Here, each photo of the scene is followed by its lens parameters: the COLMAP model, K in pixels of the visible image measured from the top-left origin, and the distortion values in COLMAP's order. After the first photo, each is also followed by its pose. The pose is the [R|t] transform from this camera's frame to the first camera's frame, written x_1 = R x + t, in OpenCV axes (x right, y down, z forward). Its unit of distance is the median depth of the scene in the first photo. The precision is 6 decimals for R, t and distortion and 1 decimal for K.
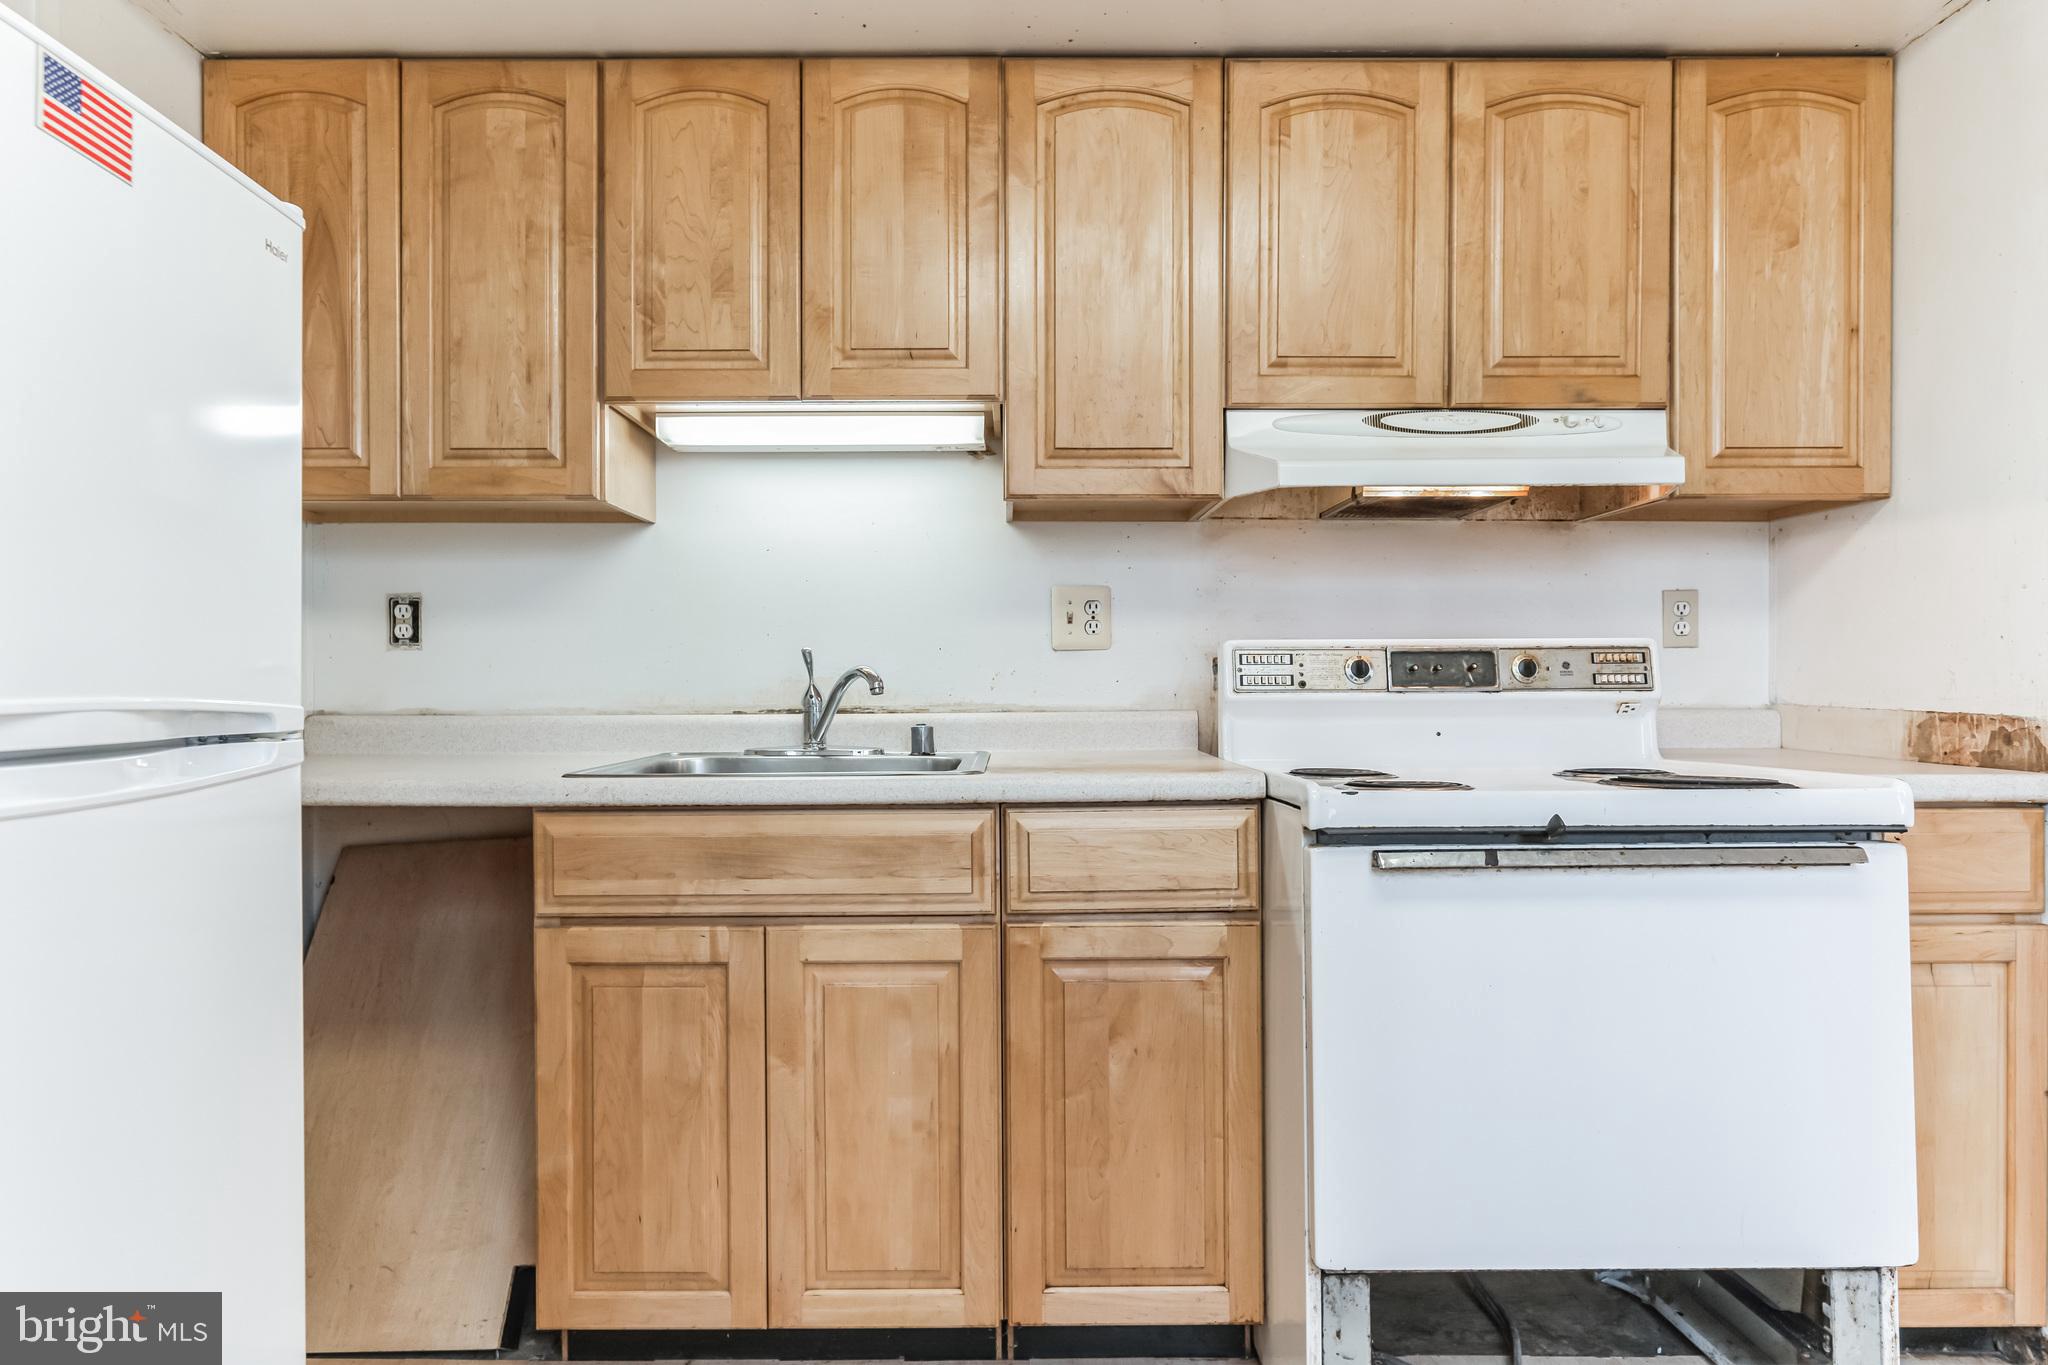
lens RADIAL K [[1181.2, 0, 1011.2], [0, 1181.2, 681.7], [0, 0, 1]] dist [-0.000920, 0.002154]
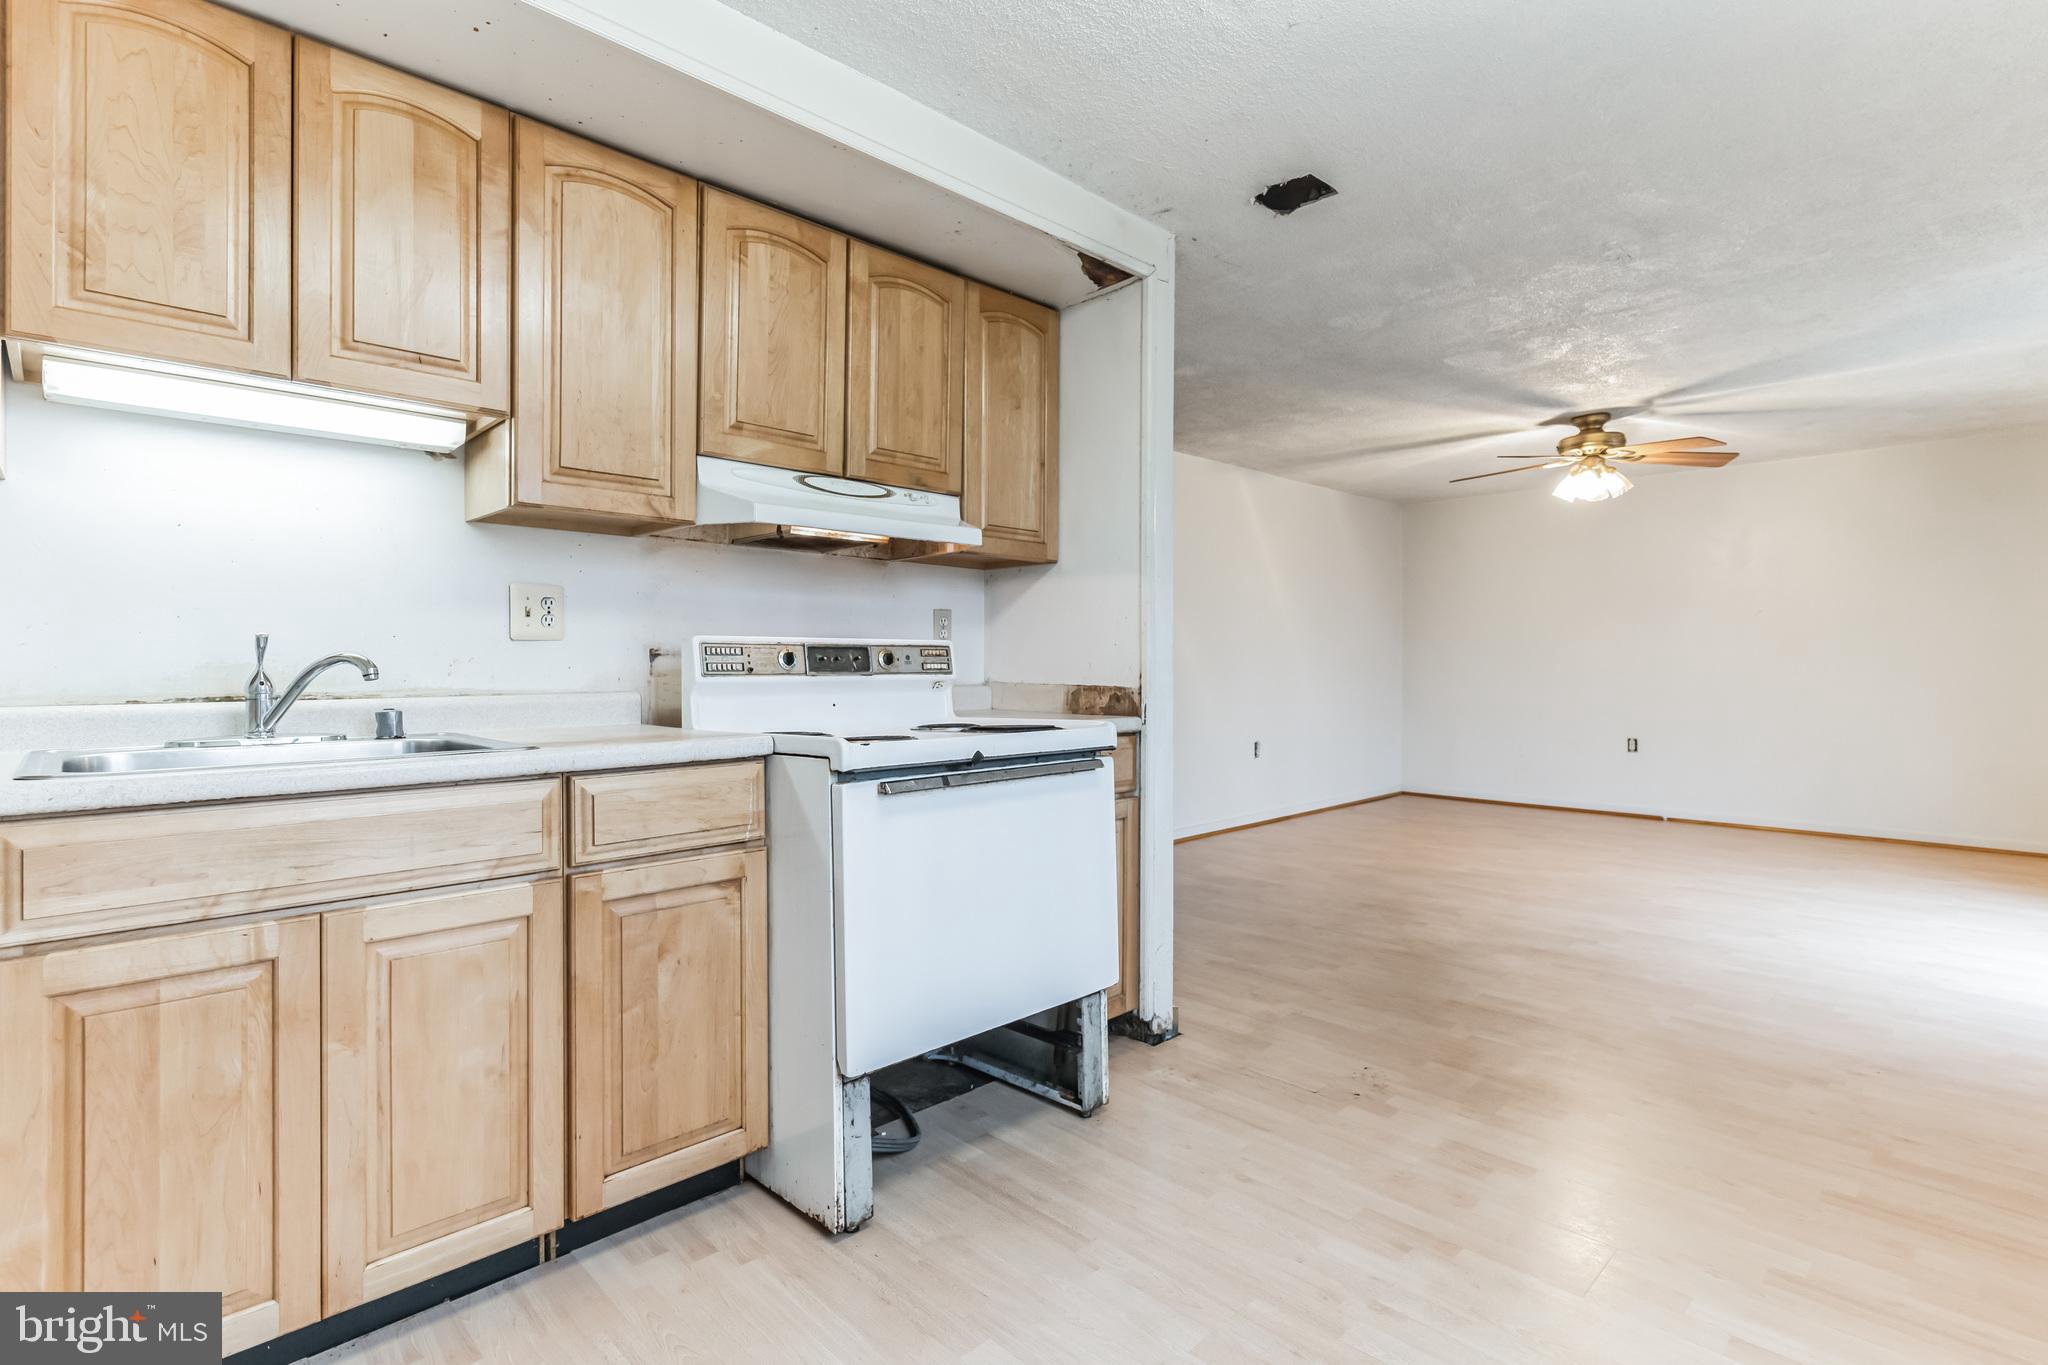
lens RADIAL K [[967.7, 0, 1022.9], [0, 967.7, 661.2], [0, 0, 1]] dist [0.002378, -0.000342]
pose [[0.724406, 0.005633, 0.689350, -0.289457], [0.000189, 0.999965, -0.008370, 0.001240], [-0.689373, 0.006193, 0.724380, 0.000661]]
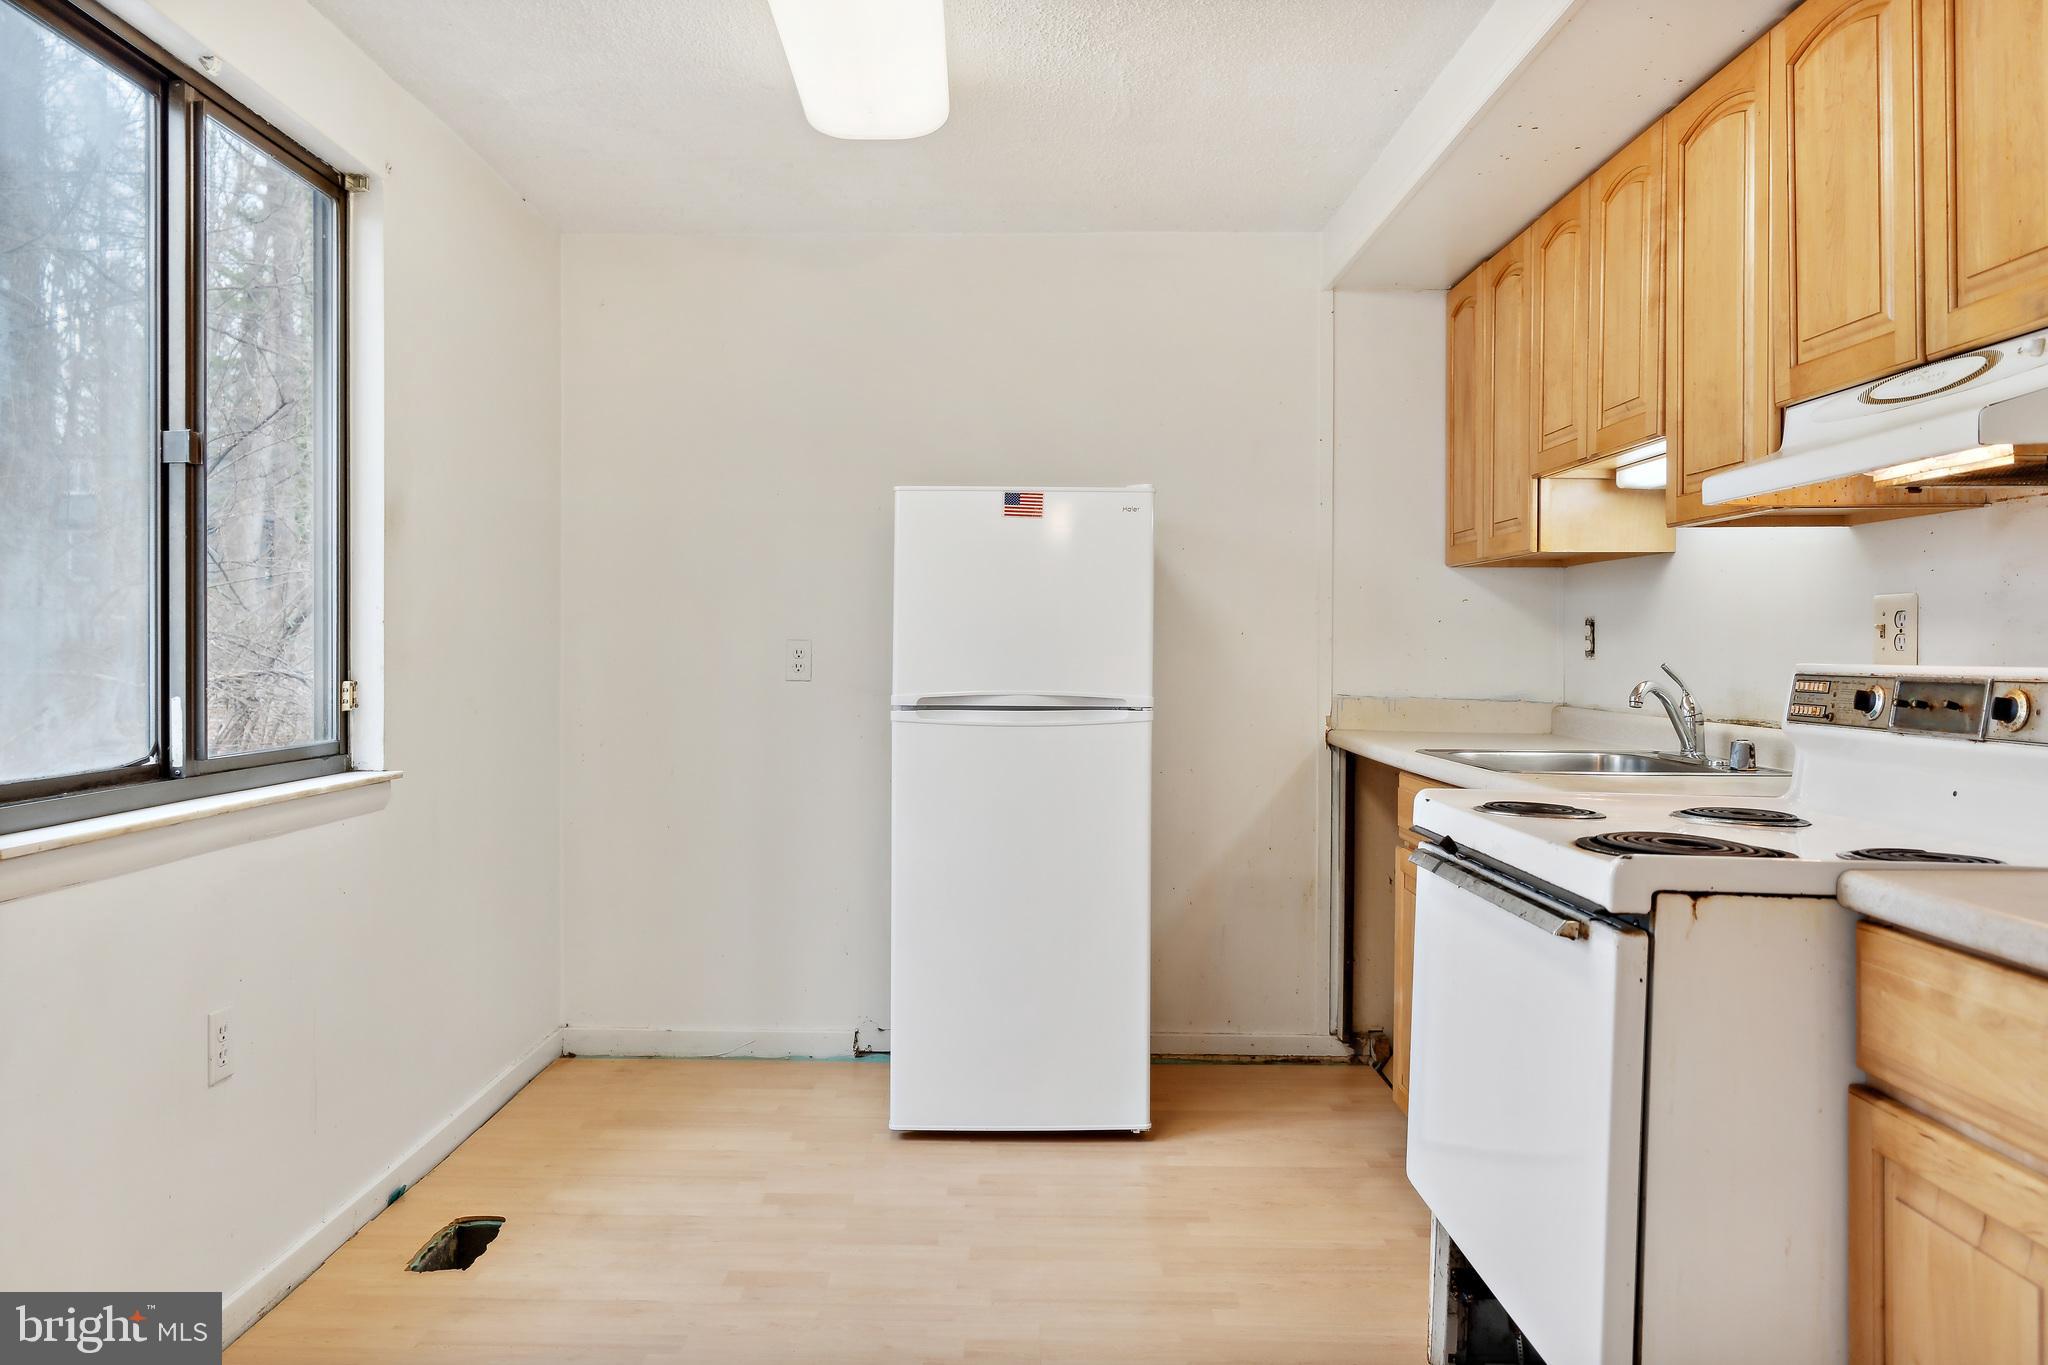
lens RADIAL K [[1524.2, 0, 1011.1], [0, 1524.2, 634.3], [0, 0, 1]] dist [0.011895, 0.003473]
pose [[-0.001164, -0.006855, -0.999976, 1.391971], [-0.007390, 0.999949, -0.006847, -0.046441], [0.999972, 0.007382, -0.001215, 0.420507]]
